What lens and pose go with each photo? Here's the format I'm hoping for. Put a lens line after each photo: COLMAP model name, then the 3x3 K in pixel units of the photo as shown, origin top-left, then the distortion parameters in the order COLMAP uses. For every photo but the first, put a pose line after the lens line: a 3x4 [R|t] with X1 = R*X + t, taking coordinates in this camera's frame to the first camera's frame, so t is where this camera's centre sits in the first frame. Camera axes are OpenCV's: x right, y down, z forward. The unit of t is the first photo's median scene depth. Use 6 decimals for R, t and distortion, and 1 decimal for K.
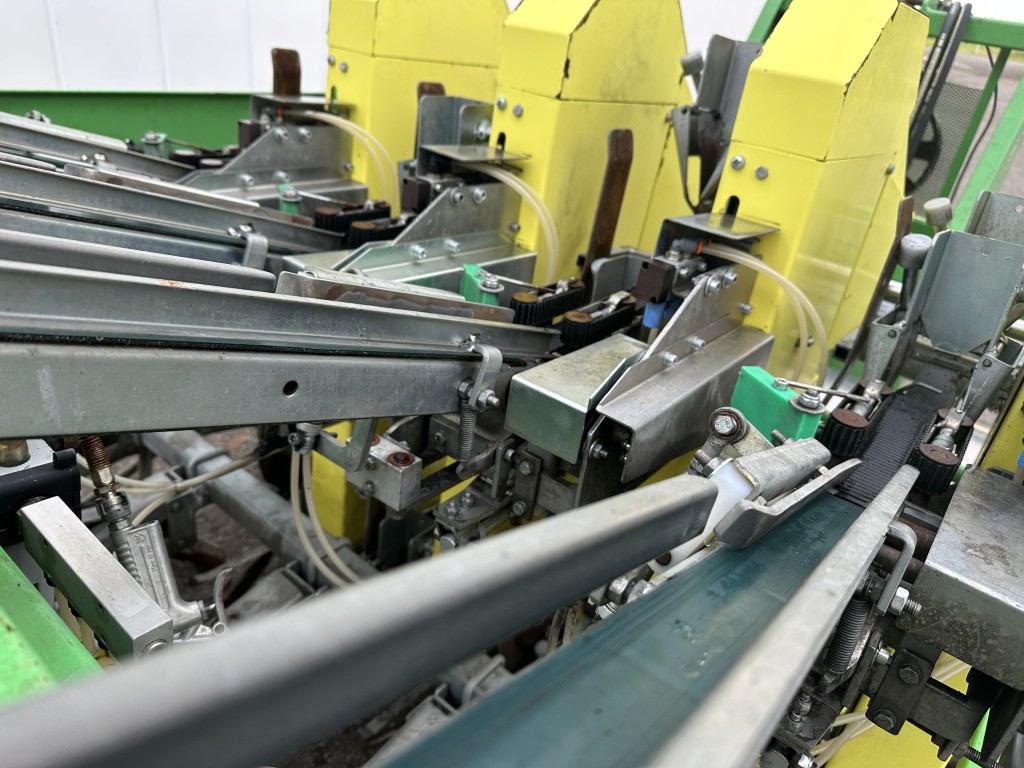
lens RADIAL K [[723.8, 0, 511.9], [0, 723.8, 379.6], [0, 0, 1]] dist [0.043573, -0.080826]
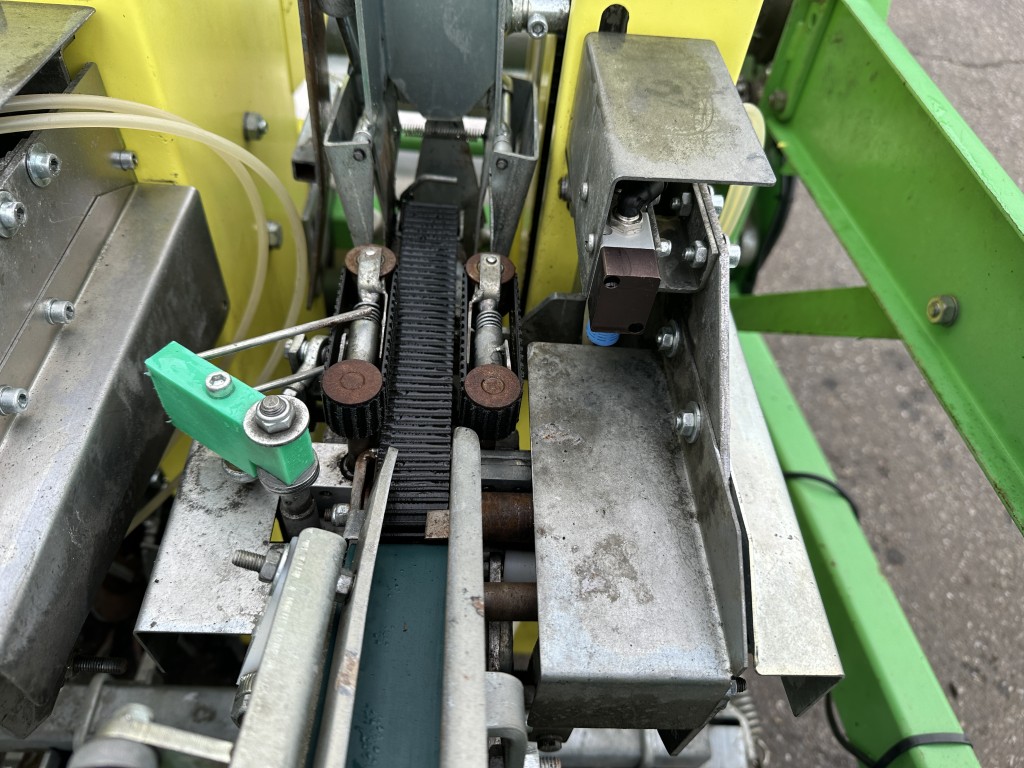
lens RADIAL K [[723.8, 0, 511.9], [0, 723.8, 379.6], [0, 0, 1]] dist [0.043573, -0.080826]
pose [[0.775680, -0.530307, 0.342190, 0.349019], [0.308932, 0.791830, 0.526845, -0.214251], [-0.550346, -0.302950, 0.778036, 0.447393]]
